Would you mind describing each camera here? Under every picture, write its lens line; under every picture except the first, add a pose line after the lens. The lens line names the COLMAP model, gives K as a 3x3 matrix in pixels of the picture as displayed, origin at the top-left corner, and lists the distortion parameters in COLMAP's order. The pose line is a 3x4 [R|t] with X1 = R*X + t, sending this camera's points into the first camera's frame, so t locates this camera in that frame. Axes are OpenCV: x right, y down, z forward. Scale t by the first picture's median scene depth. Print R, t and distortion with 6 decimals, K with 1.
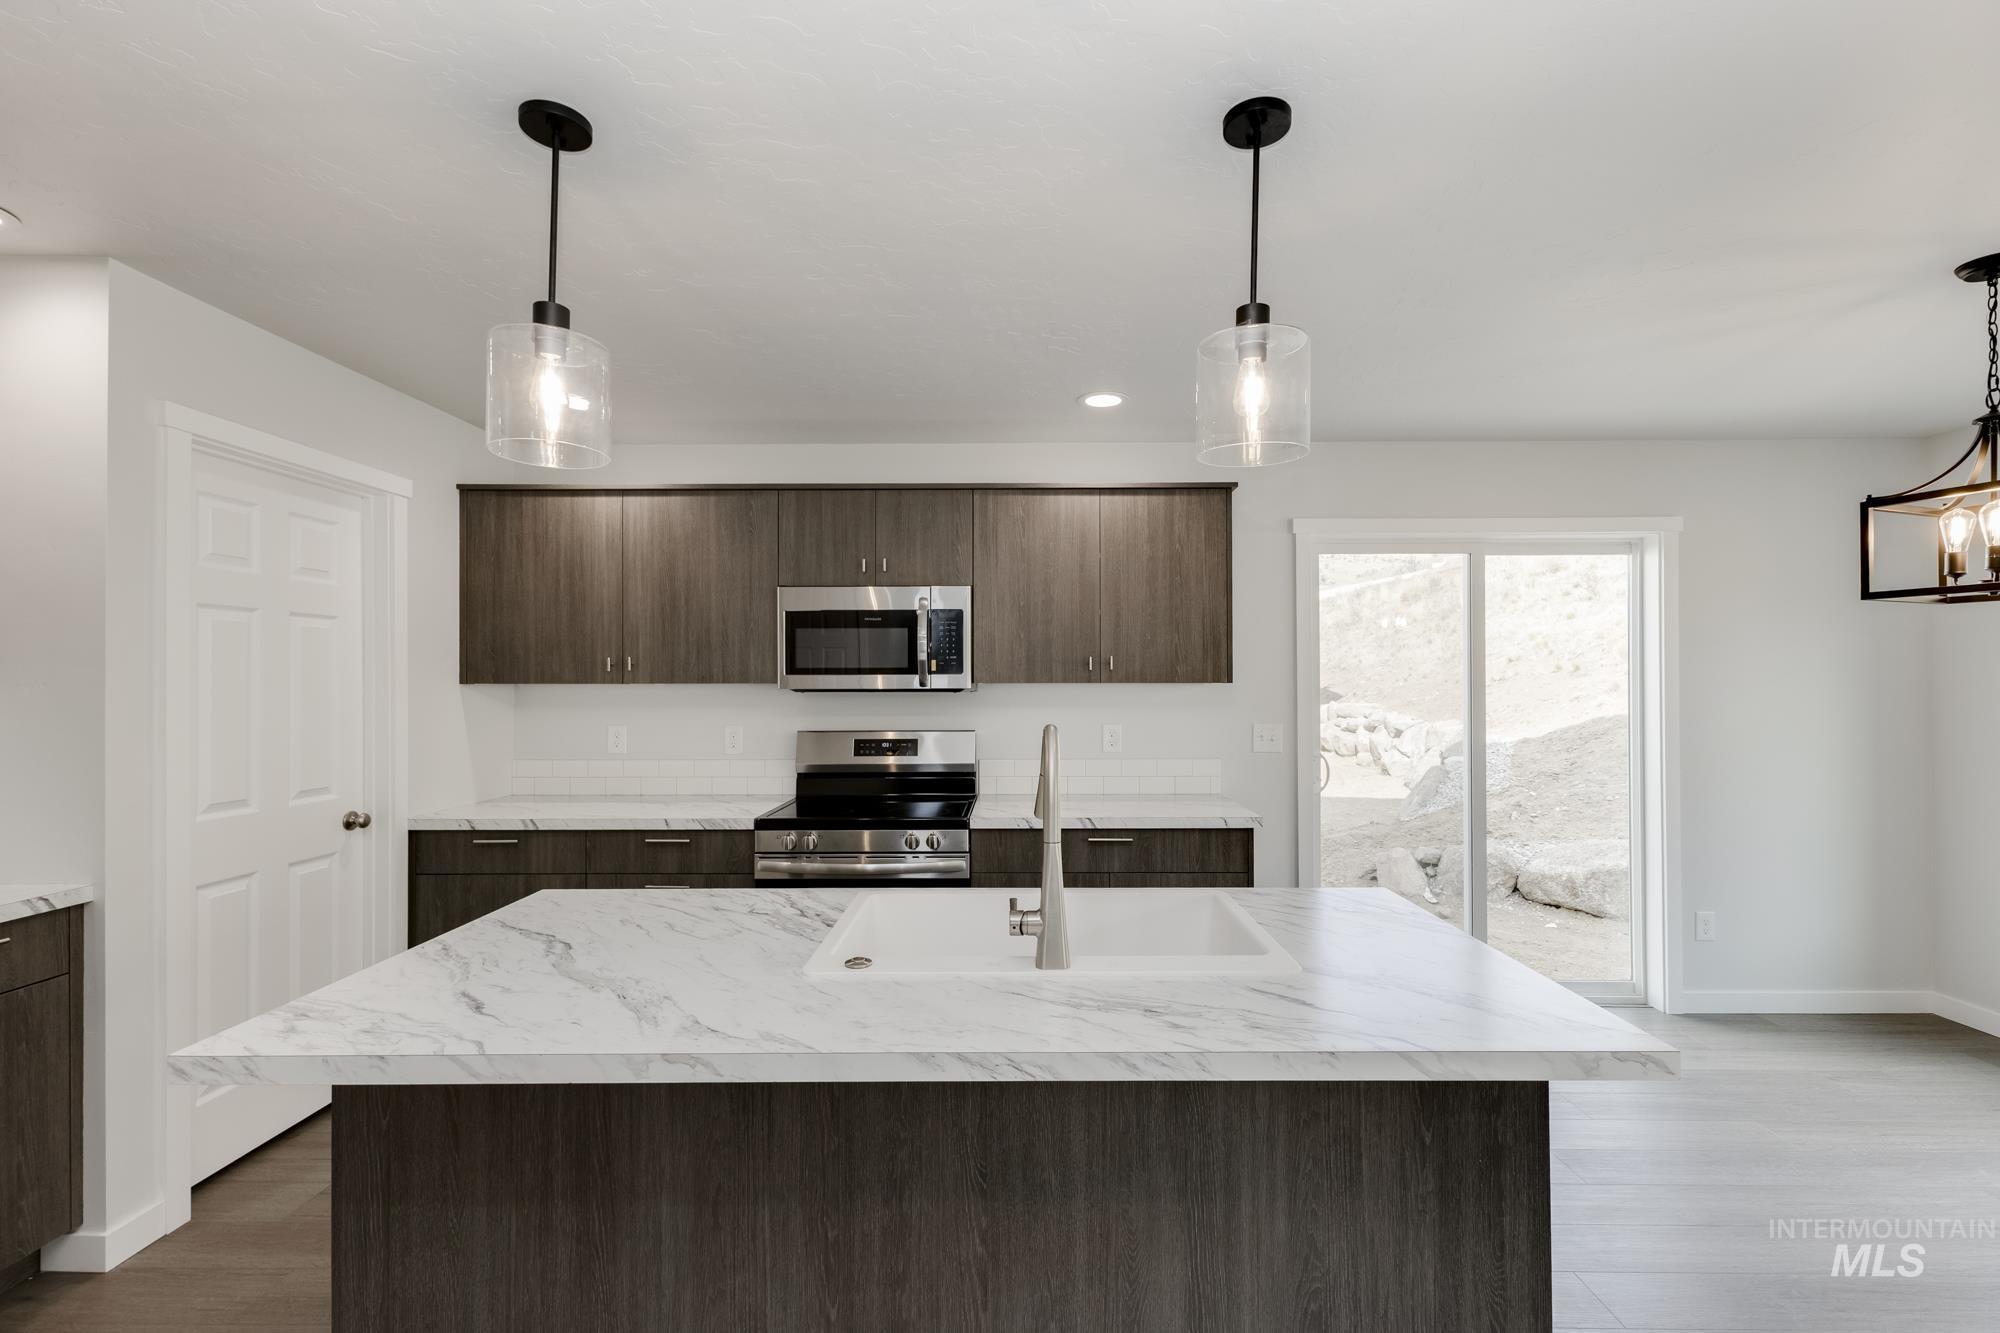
lens RADIAL K [[890.7, 0, 1003.4], [0, 890.7, 679.7], [0, 0, 1]] dist [0.006994, 0.000265]
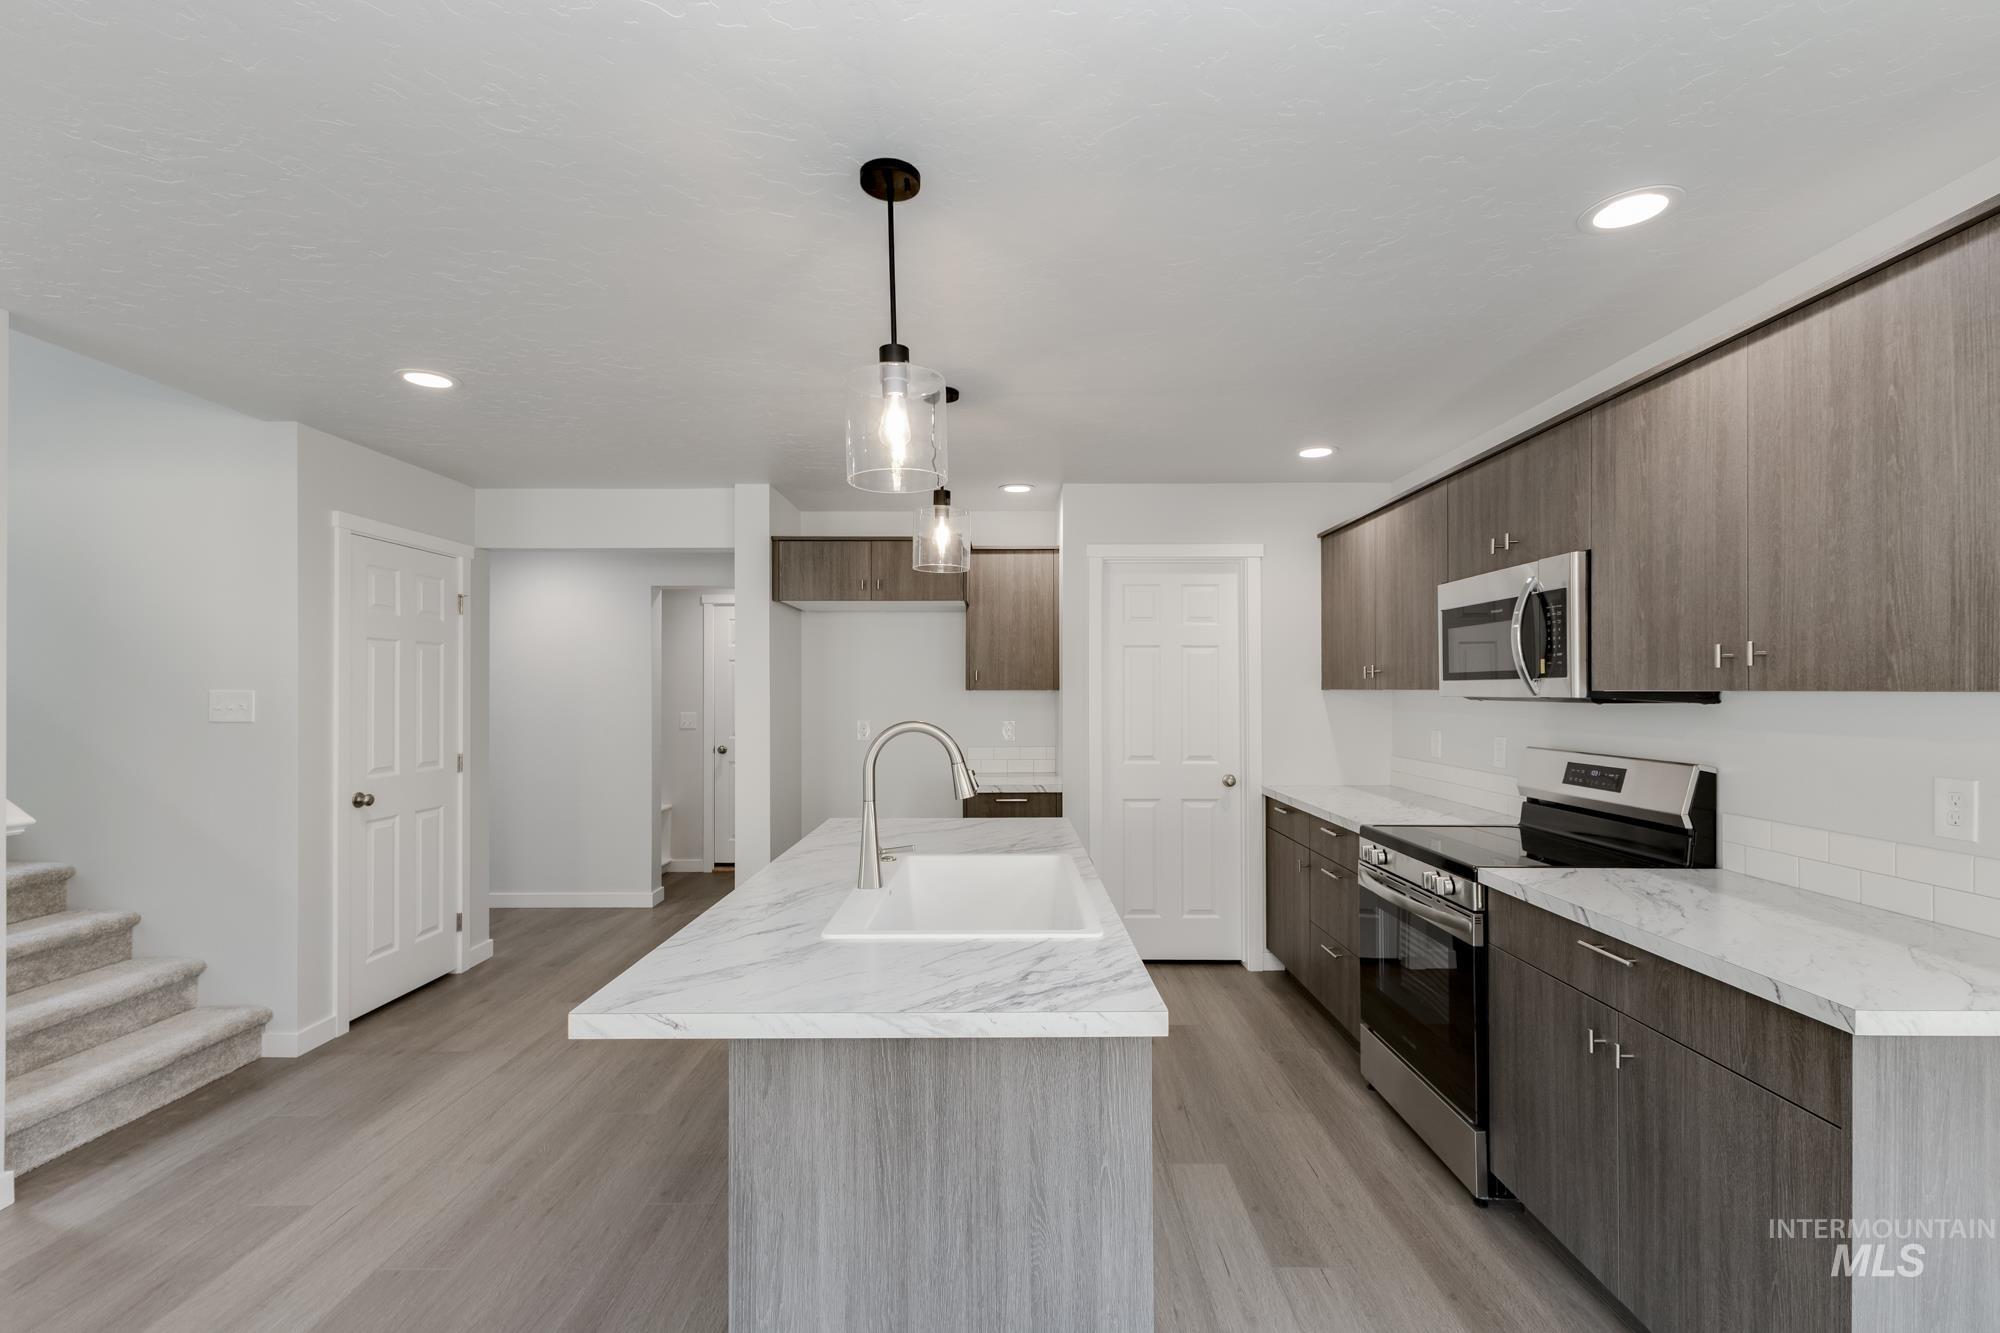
lens RADIAL K [[890.7, 0, 1003.4], [0, 890.7, 679.7], [0, 0, 1]] dist [0.006994, 0.000265]
pose [[-0.013222, -0.009397, -0.999868, 0.662762], [0.002197, 0.999953, -0.009427, 0.001103], [0.999910, -0.002322, -0.013201, 0.553083]]
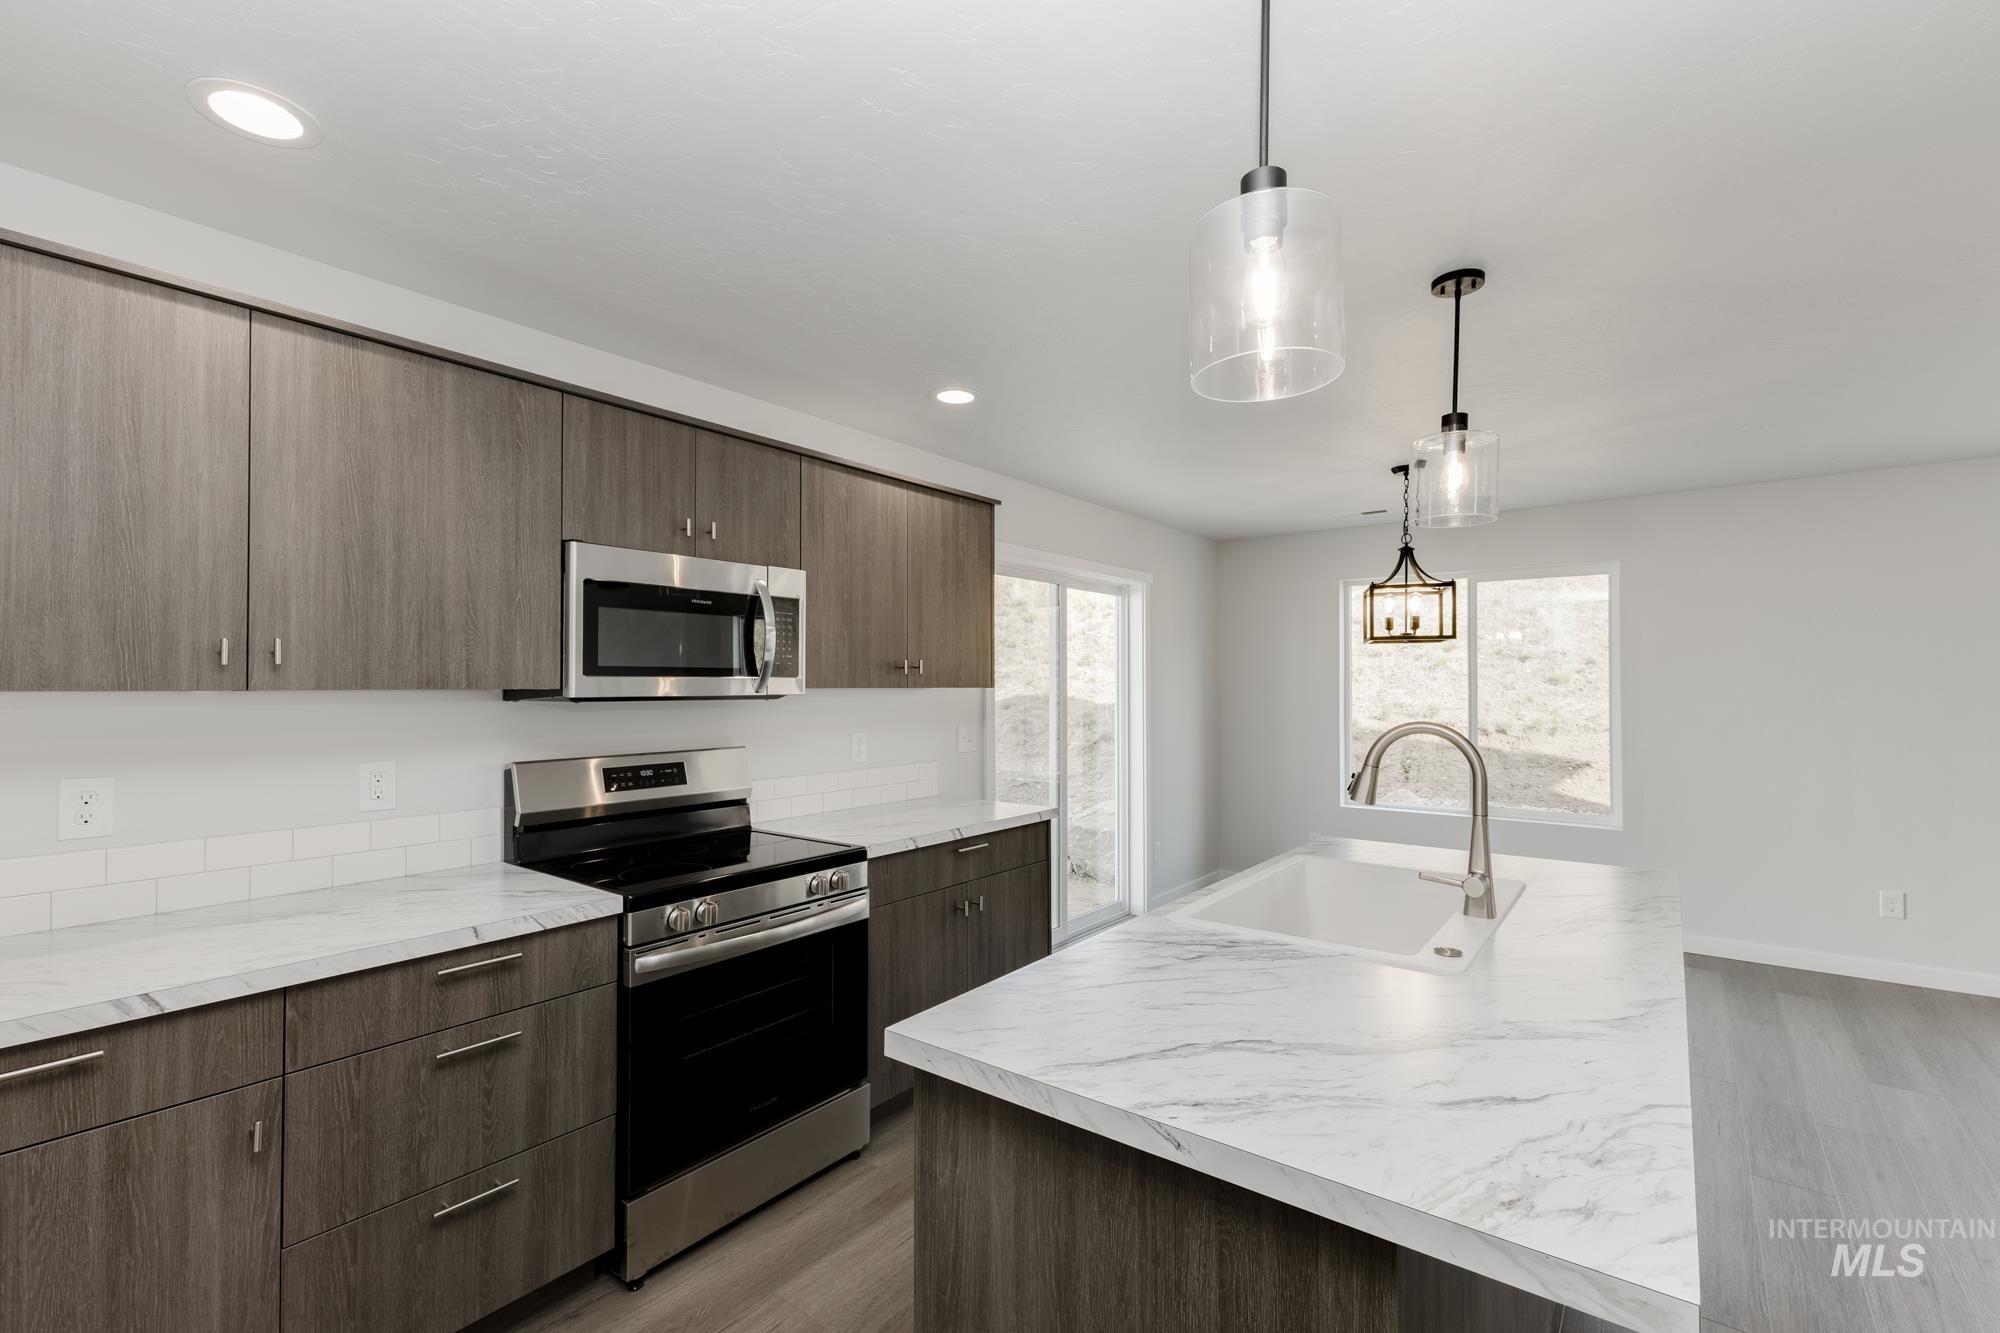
lens RADIAL K [[876.7, 0, 1043.5], [0, 876.7, 678.1], [0, 0, 1]] dist [0.008090, 0.000226]
pose [[0.590929, 0.008209, 0.806681, -0.558401], [-0.001369, 0.999957, -0.009173, 0.001694], [-0.806722, 0.004317, 0.590915, 0.334796]]
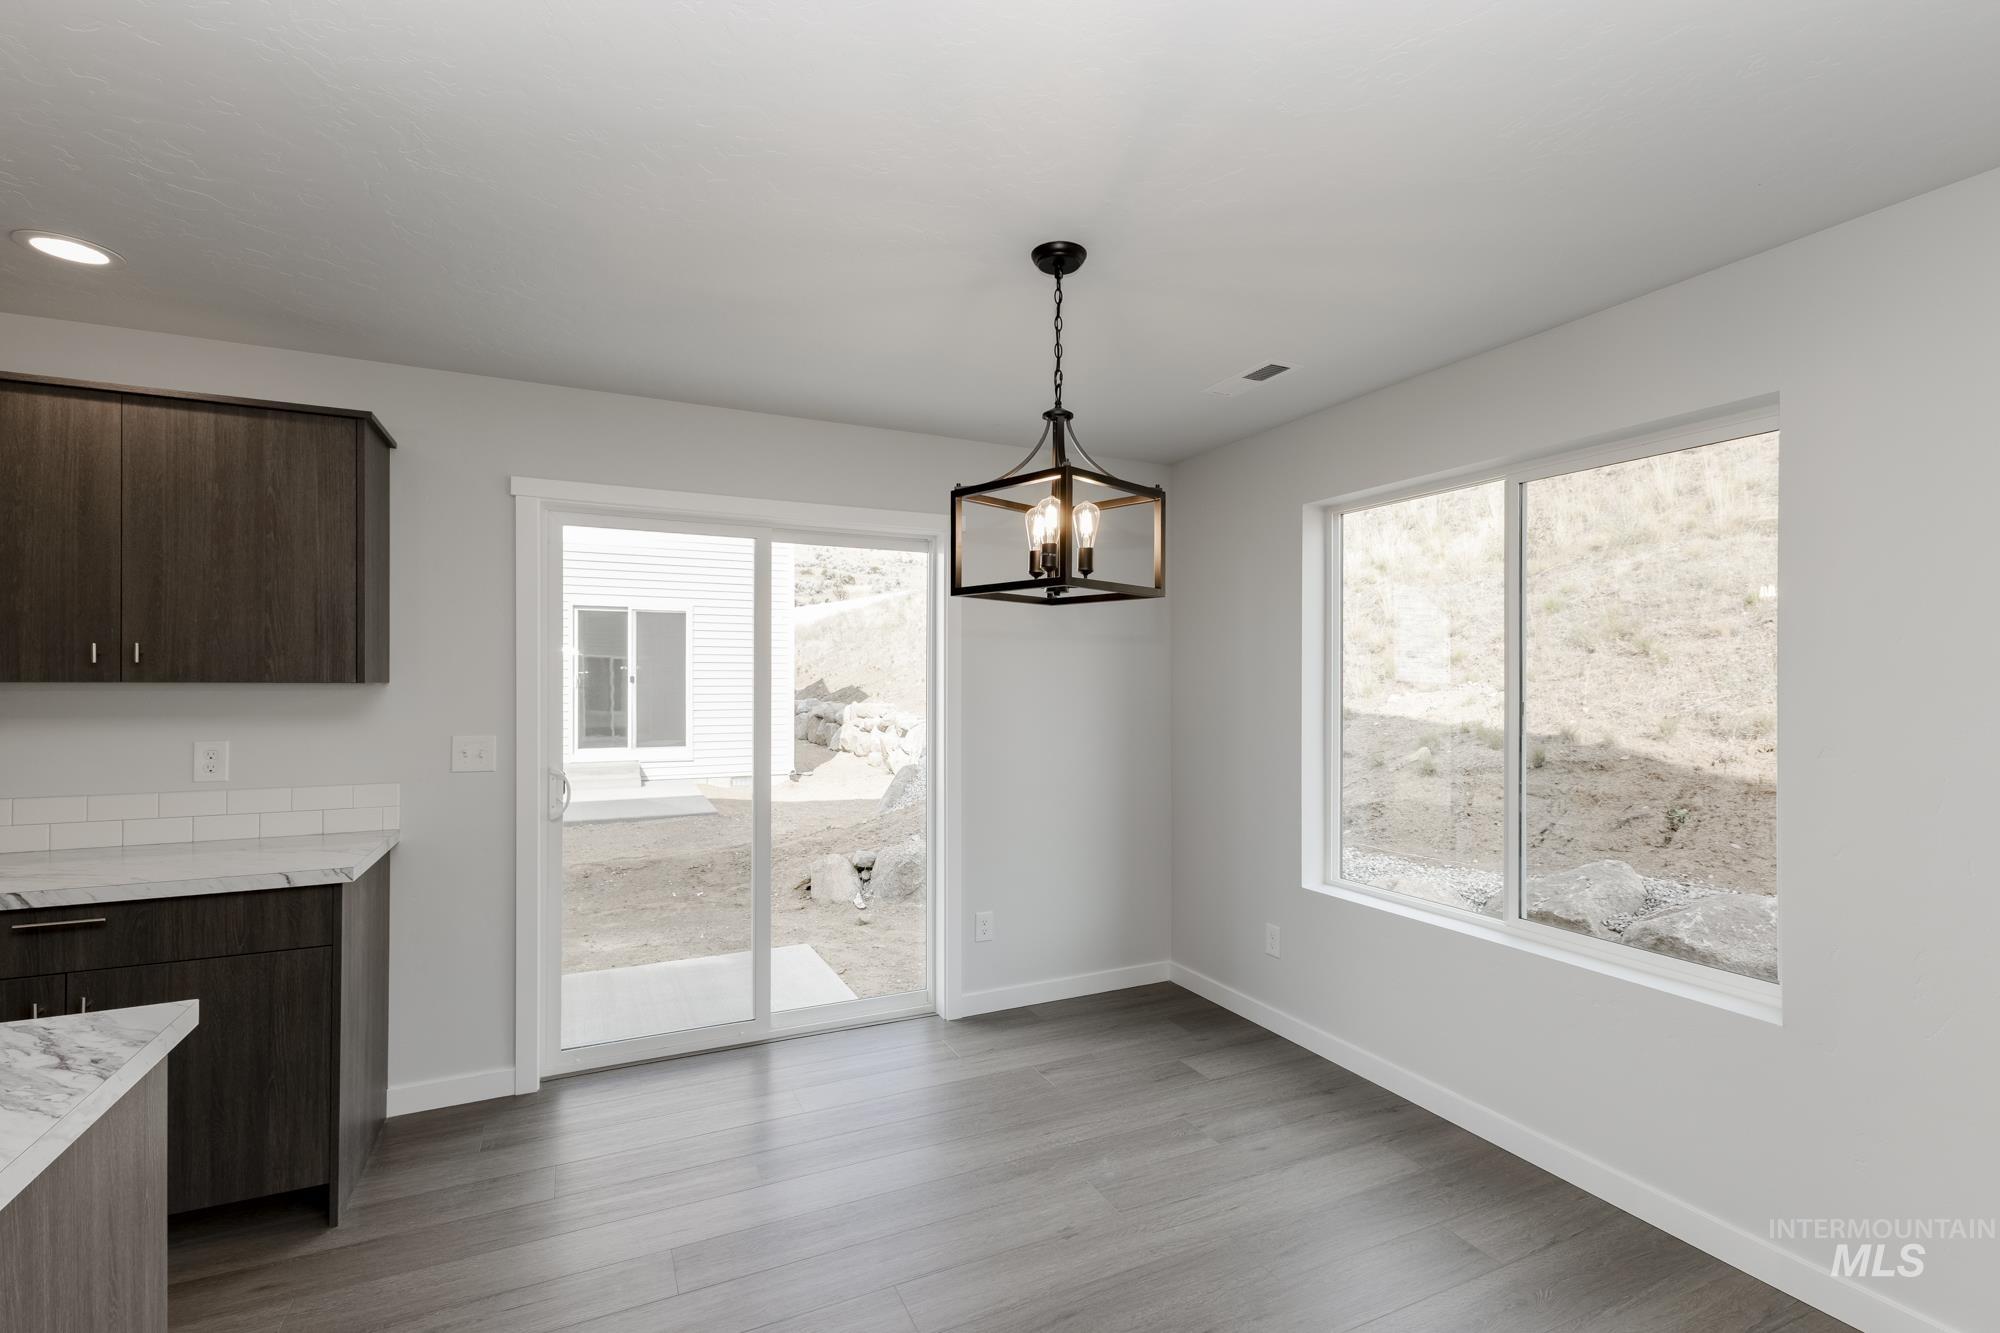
lens RADIAL K [[902.8, 0, 1004.9], [0, 902.8, 681.4], [0, 0, 1]] dist [0.010463, 0.000252]
pose [[0.900609, 0.002942, 0.434621, 0.411154], [-0.003828, 0.999992, 0.001164, -0.000327], [-0.434614, -0.002712, 0.900613, 0.090355]]
